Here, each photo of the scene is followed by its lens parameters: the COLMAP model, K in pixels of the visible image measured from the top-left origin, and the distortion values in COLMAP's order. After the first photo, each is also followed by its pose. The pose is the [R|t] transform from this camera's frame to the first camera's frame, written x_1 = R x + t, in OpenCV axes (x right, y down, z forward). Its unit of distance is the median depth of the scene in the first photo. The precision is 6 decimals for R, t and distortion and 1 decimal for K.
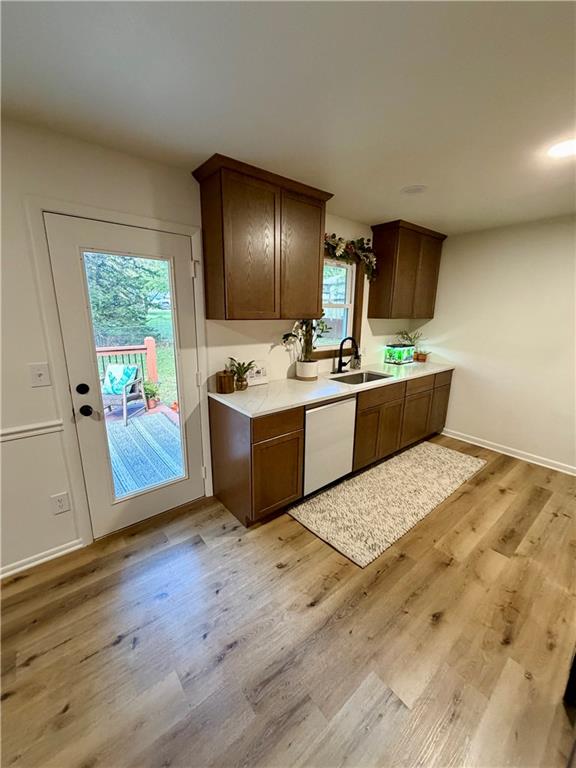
lens RADIAL K [[306.4, 0, 285.3], [0, 306.4, 385.5], [0, 0, 1]] dist [-0.001961, 0.000080]
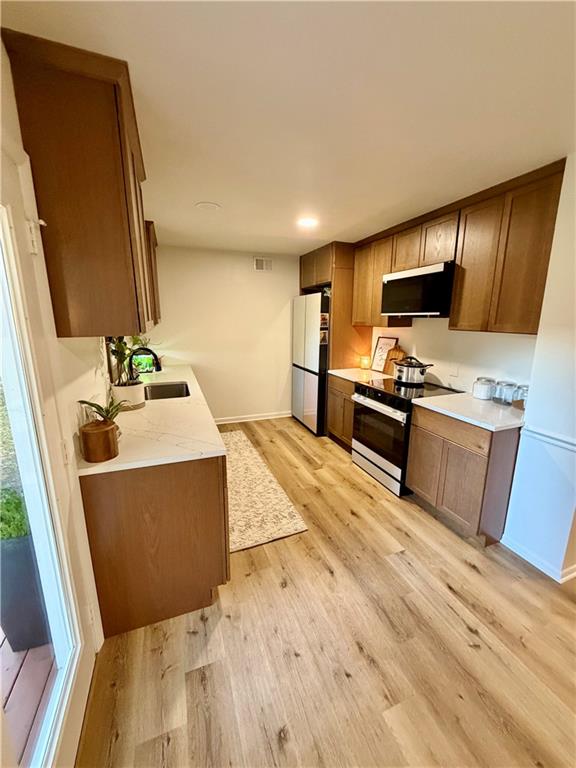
lens RADIAL K [[306.4, 0, 288.1], [0, 306.4, 383.2], [0, 0, 1]] dist [-0.001961, 0.000080]
pose [[0.308113, -0.212178, 0.927387, -0.757427], [0.221486, 0.964024, 0.146975, -0.158352], [-0.925208, 0.160118, 0.344022, 0.543888]]
